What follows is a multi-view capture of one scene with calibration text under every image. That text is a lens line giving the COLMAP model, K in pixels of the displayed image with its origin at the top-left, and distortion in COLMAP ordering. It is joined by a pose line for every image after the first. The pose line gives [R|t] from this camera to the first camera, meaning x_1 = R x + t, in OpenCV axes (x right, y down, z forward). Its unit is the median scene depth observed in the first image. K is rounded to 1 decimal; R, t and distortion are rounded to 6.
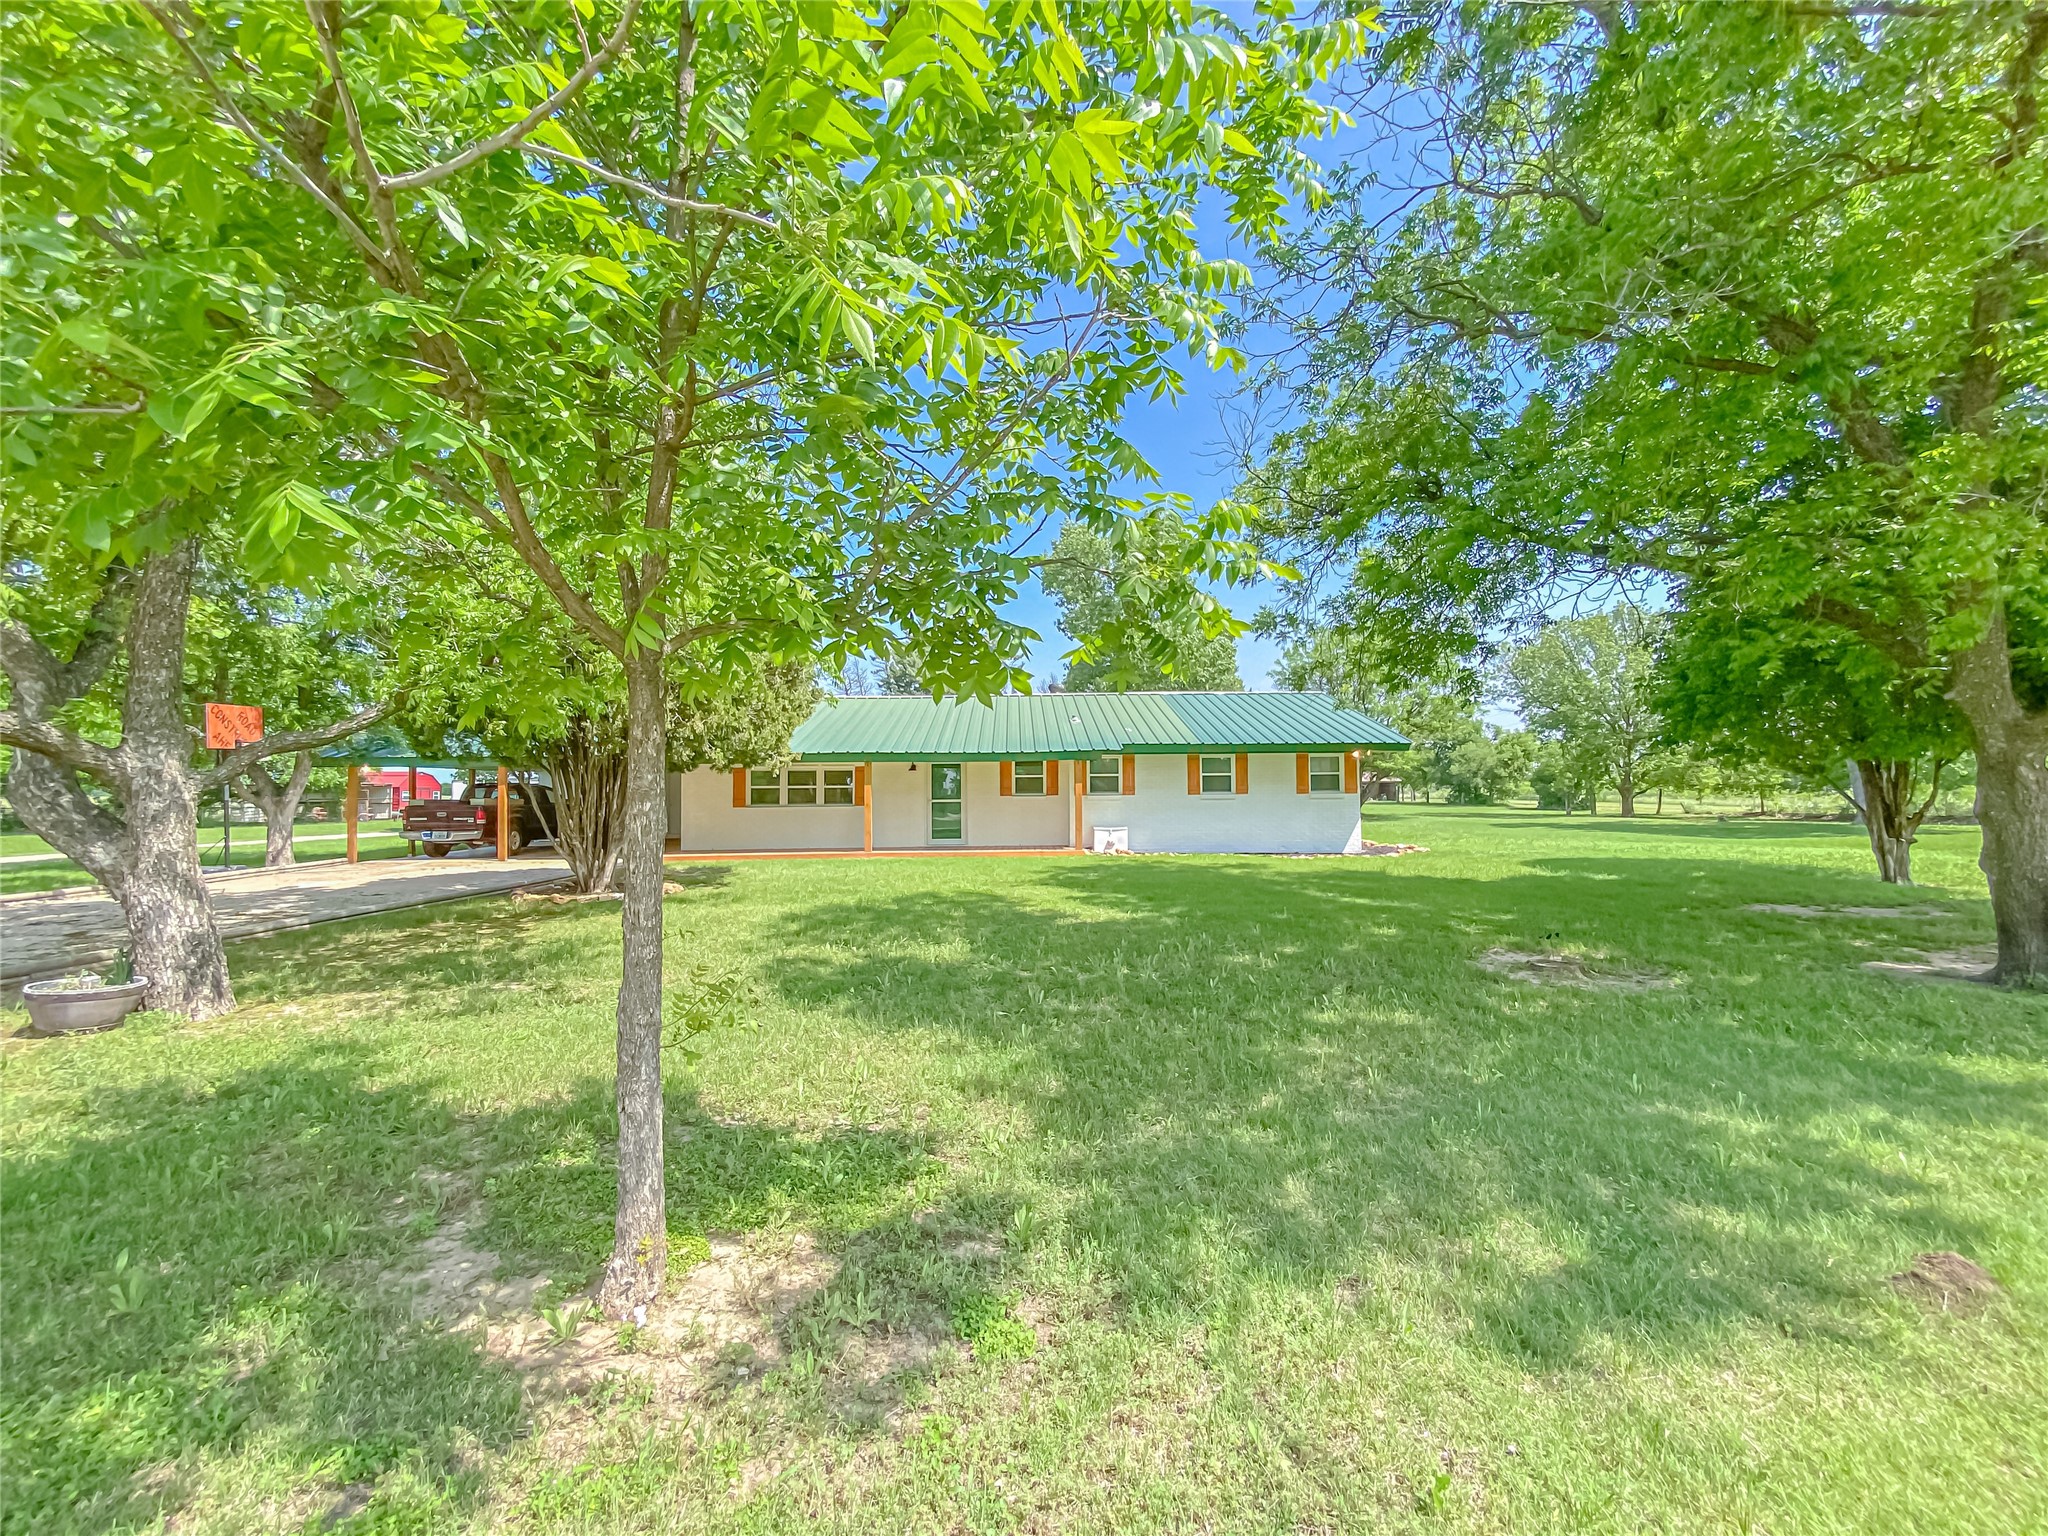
lens RADIAL K [[850.8, 0, 1024.0], [0, 850.8, 768.0], [0, 0, 1]] dist [0.000004, -0.000160]
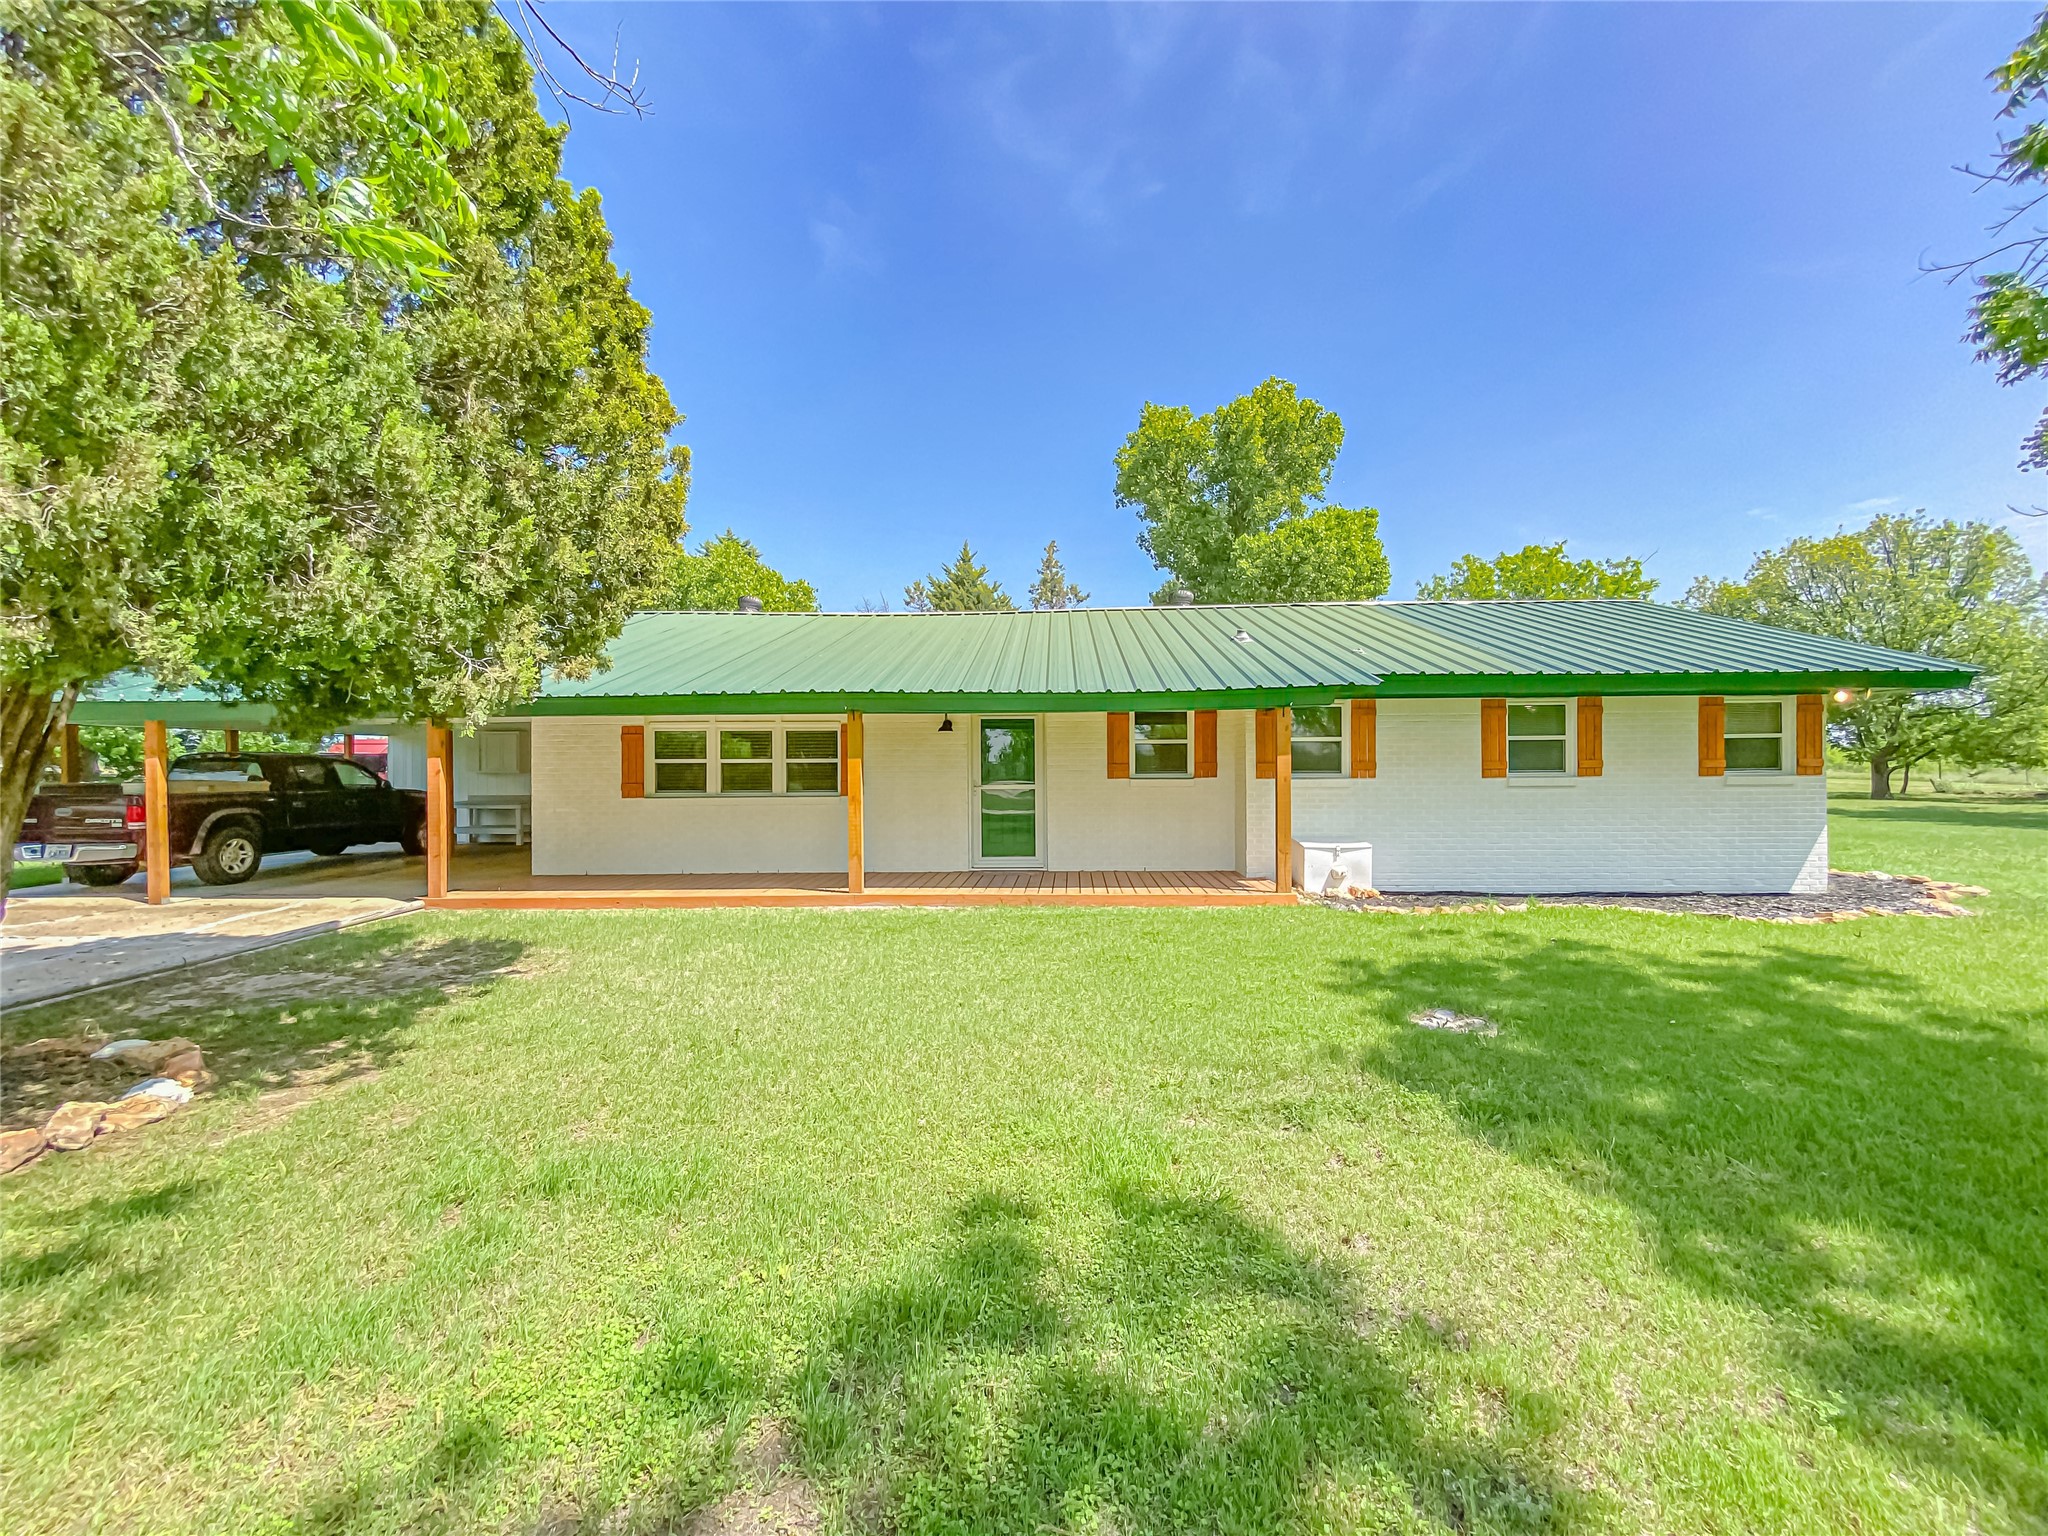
lens RADIAL K [[850.8, 0, 1024.0], [0, 850.8, 768.0], [0, 0, 1]] dist [0.000004, -0.000160]
pose [[0.999446, 0.001396, -0.033240, -0.064063], [-0.000169, 0.999319, 0.036888, 0.006898], [0.033269, -0.036862, 0.998766, 0.472962]]
